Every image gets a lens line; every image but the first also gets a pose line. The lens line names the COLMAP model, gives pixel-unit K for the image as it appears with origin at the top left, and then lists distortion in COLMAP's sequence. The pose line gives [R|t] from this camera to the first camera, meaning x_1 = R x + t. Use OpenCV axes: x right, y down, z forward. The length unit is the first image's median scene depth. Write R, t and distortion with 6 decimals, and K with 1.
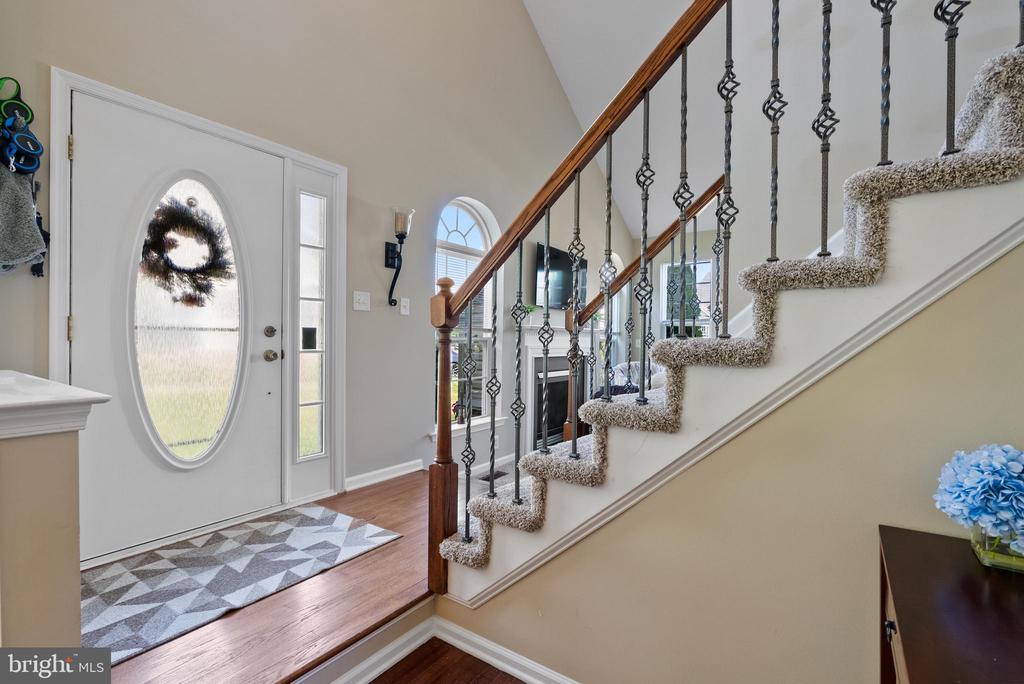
lens RADIAL K [[469.5, 0, 512.1], [0, 469.5, 339.1], [0, 0, 1]] dist [-0.011684, -0.000325]
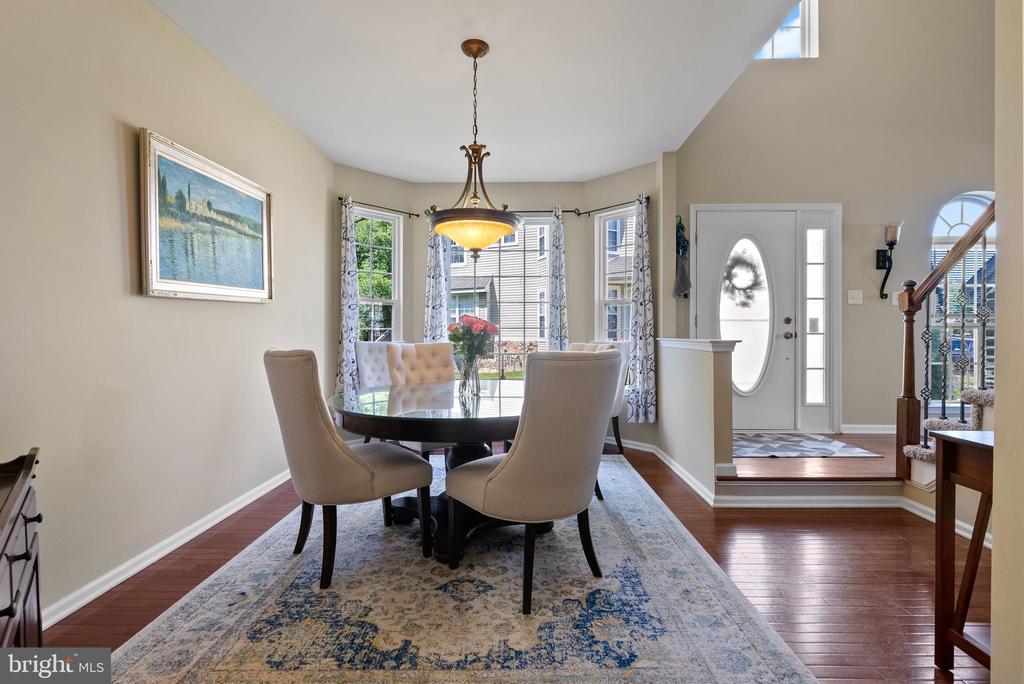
lens RADIAL K [[469.5, 0, 513.9], [0, 469.5, 340.0], [0, 0, 1]] dist [-0.011684, -0.000325]
pose [[0.565323, -0.000410, -0.824870, 0.281775], [0.004980, 0.999983, 0.002916, 0.041441], [0.824855, -0.005756, 0.565315, -0.697957]]
